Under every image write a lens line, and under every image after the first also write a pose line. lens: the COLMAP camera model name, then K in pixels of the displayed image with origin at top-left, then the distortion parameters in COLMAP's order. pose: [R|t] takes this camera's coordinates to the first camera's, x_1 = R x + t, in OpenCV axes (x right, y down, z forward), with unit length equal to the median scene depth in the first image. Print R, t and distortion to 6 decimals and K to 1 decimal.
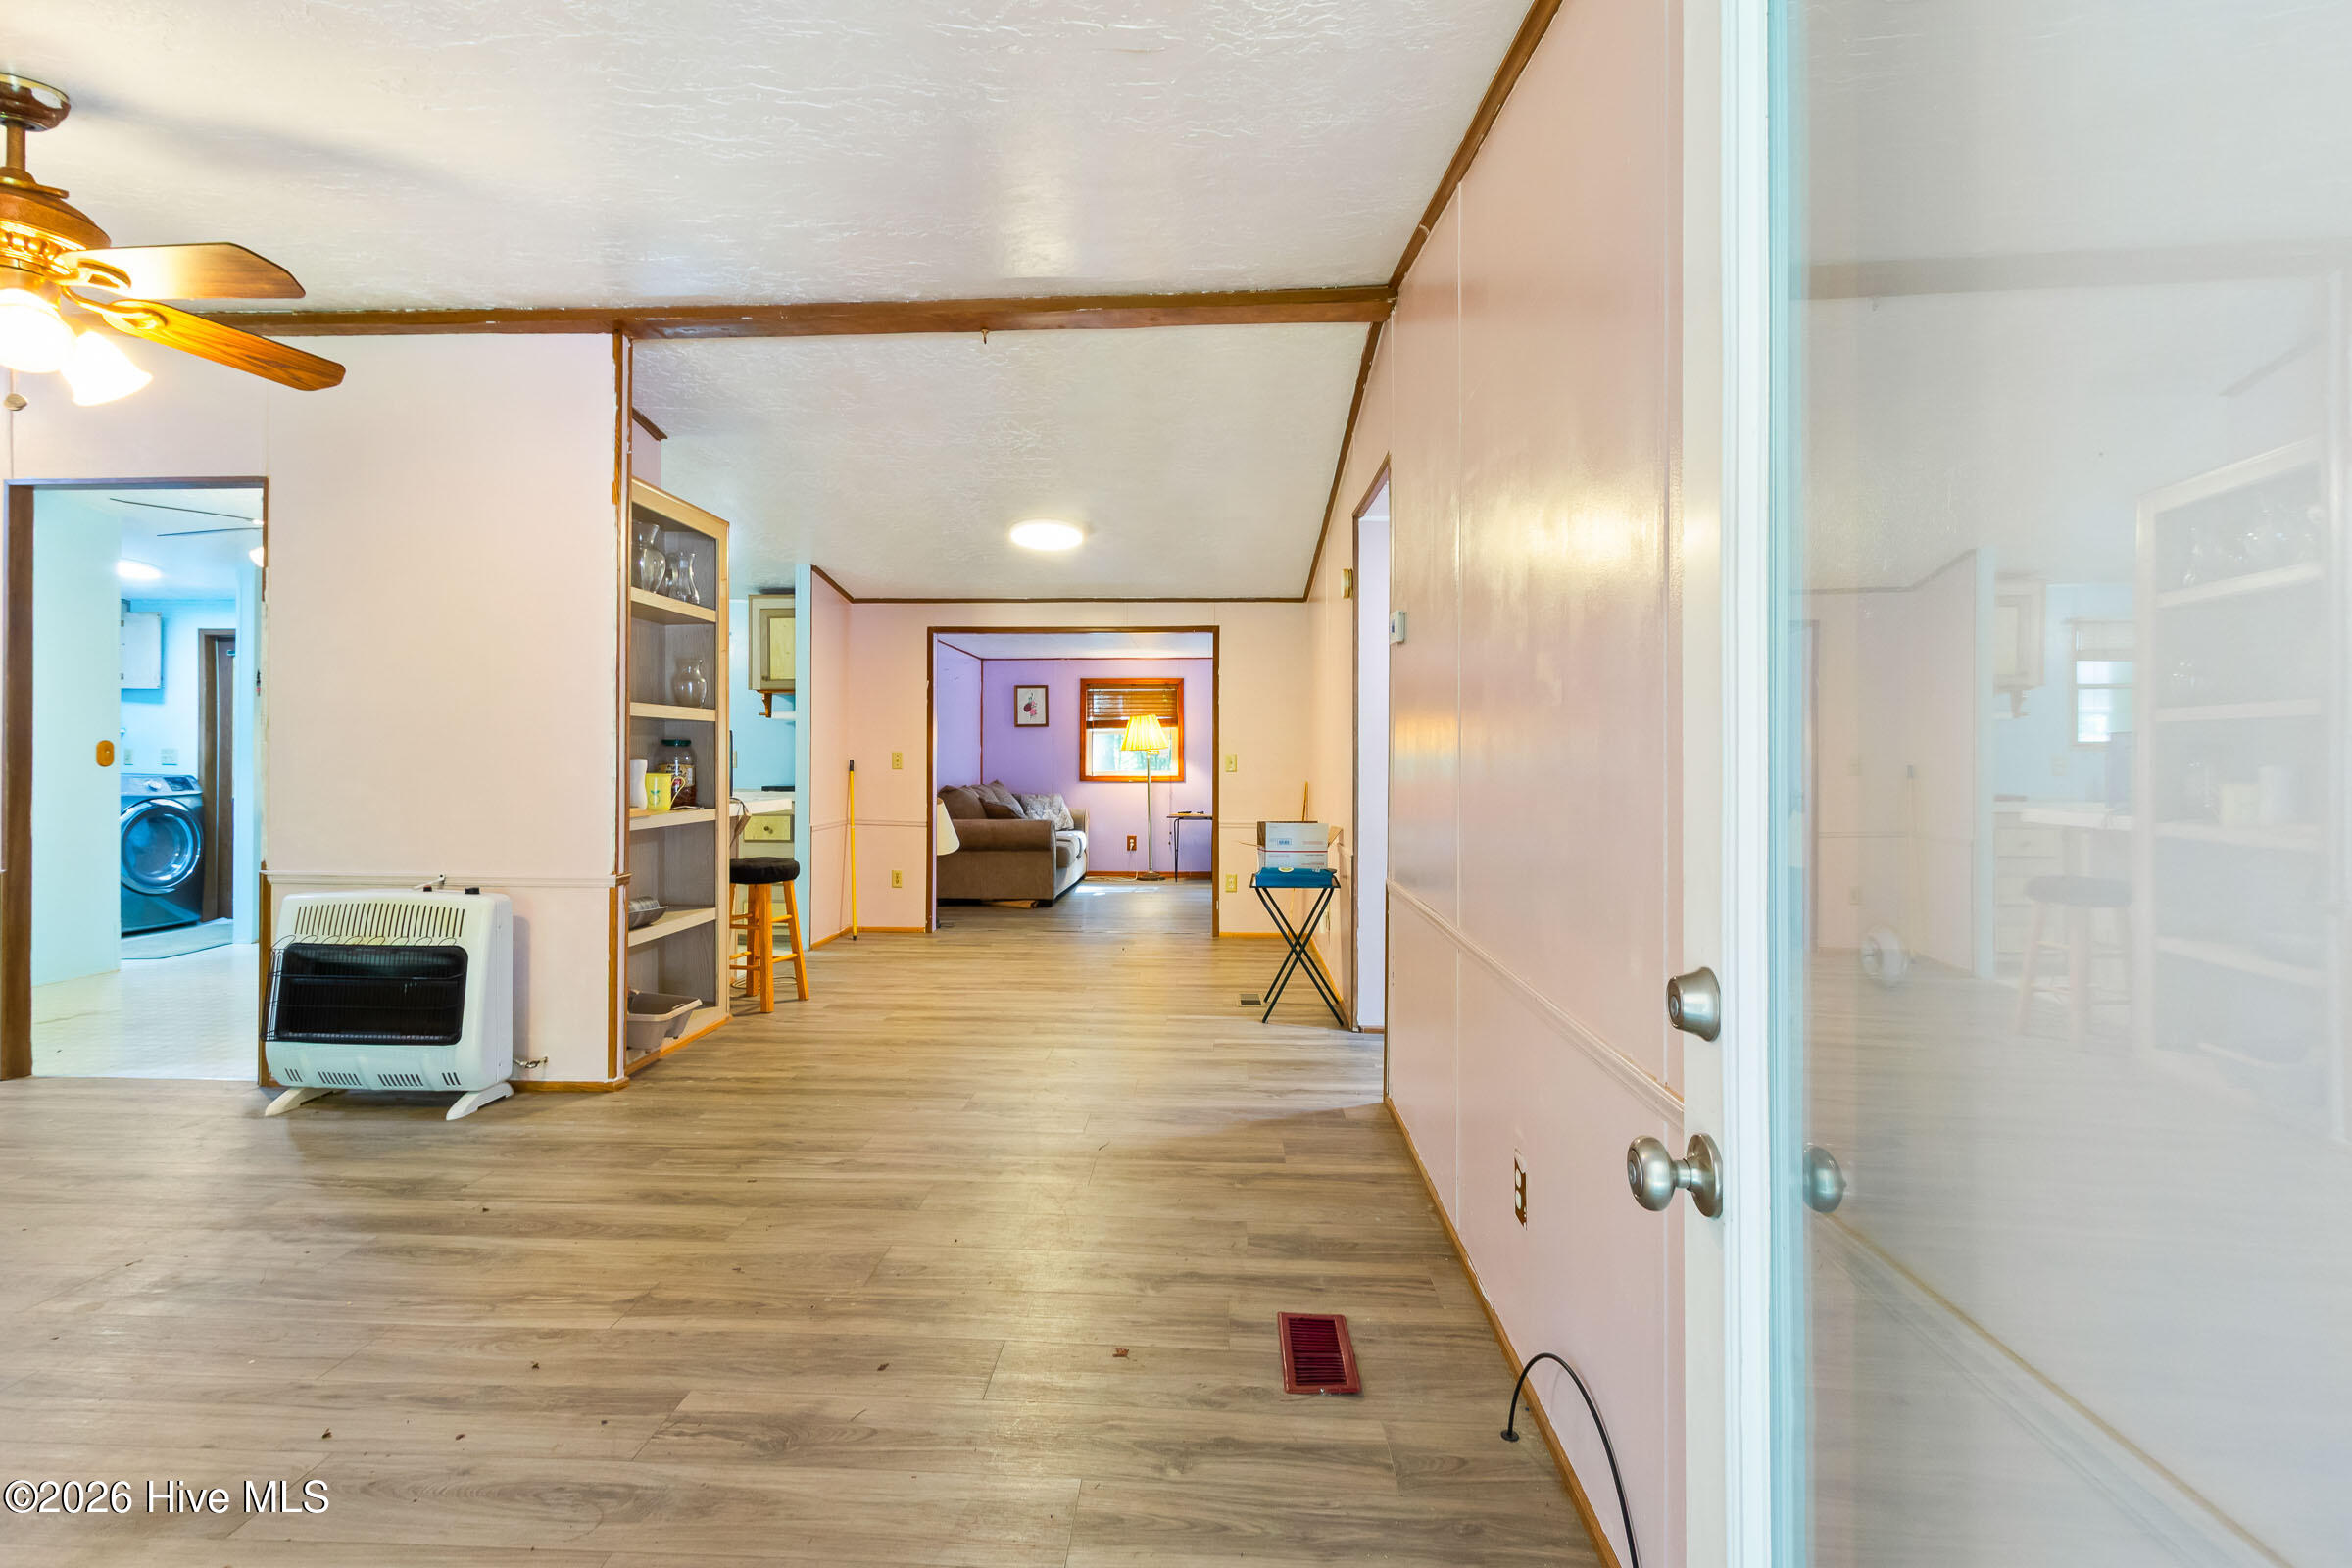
lens RADIAL K [[1110.1, 0, 1161.3], [0, 1110.1, 763.5], [0, 0, 1]] dist [0.004777, 0.000708]
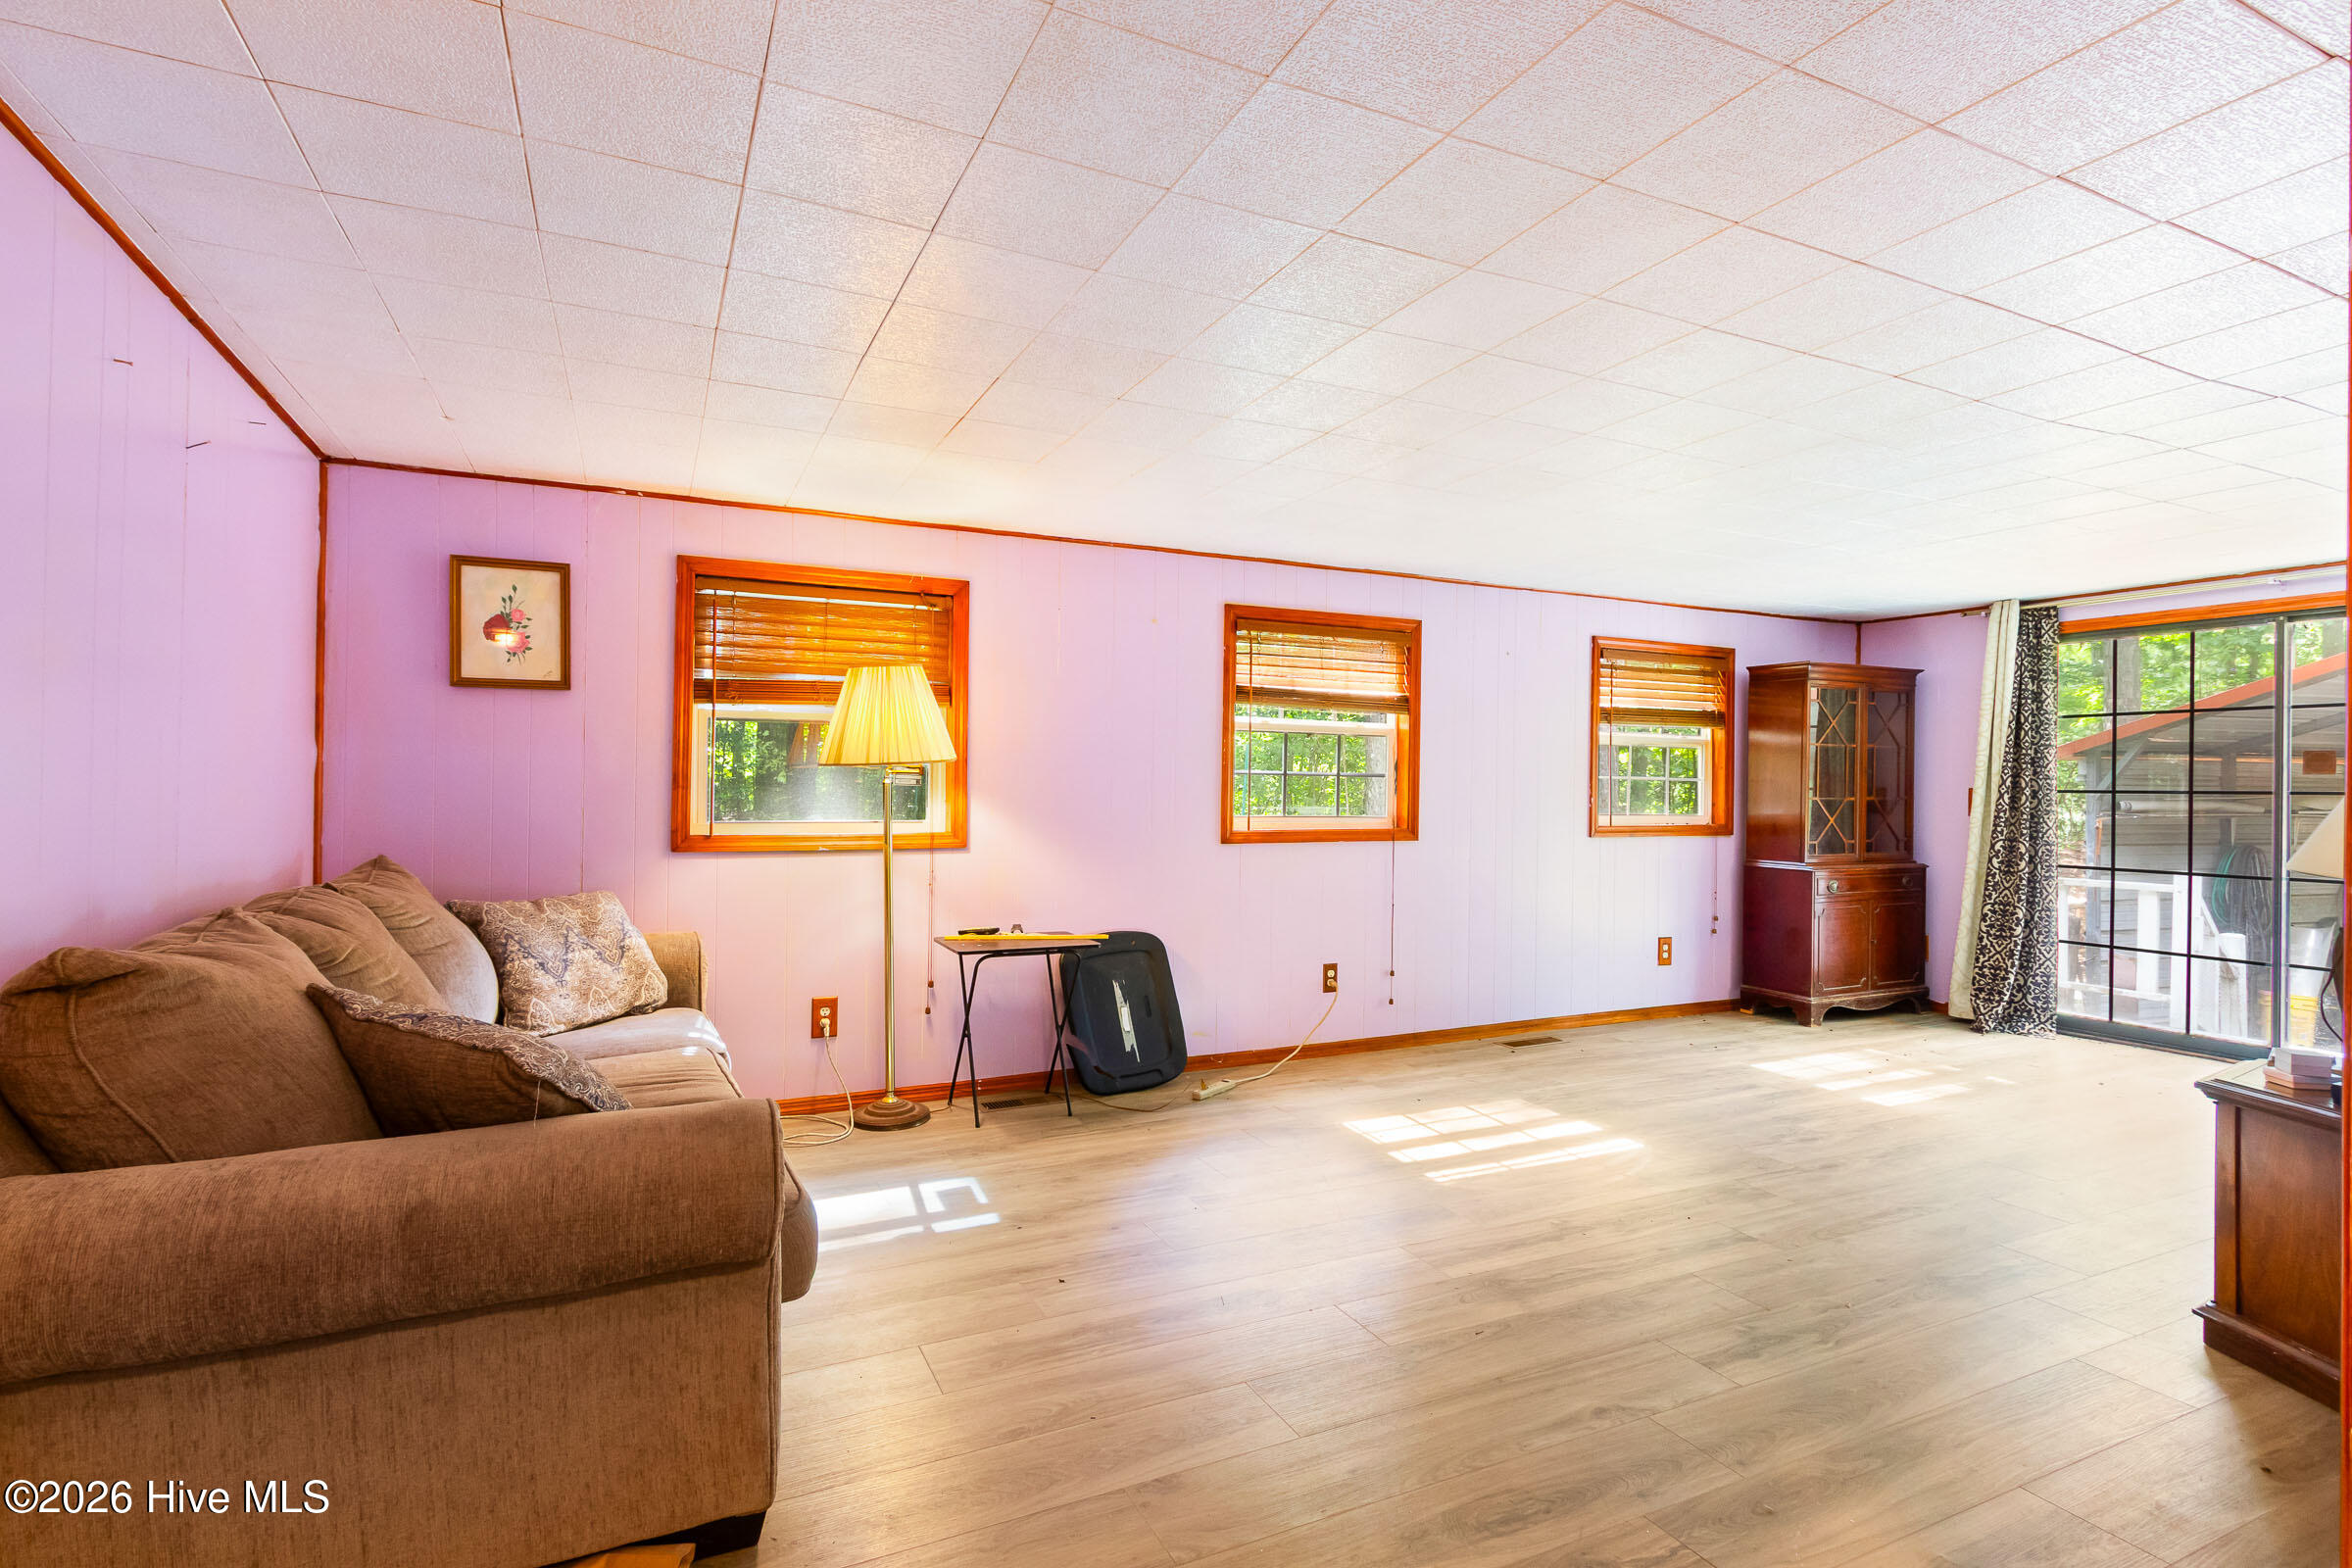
lens RADIAL K [[1110.1, 0, 1164.6], [0, 1110.1, 784.3], [0, 0, 1]] dist [0.004777, 0.000708]
pose [[0.880617, 0.007485, 0.473770, -0.102588], [-0.007819, 0.999969, -0.001267, -0.005905], [-0.473764, -0.002589, 0.880648, 0.624362]]
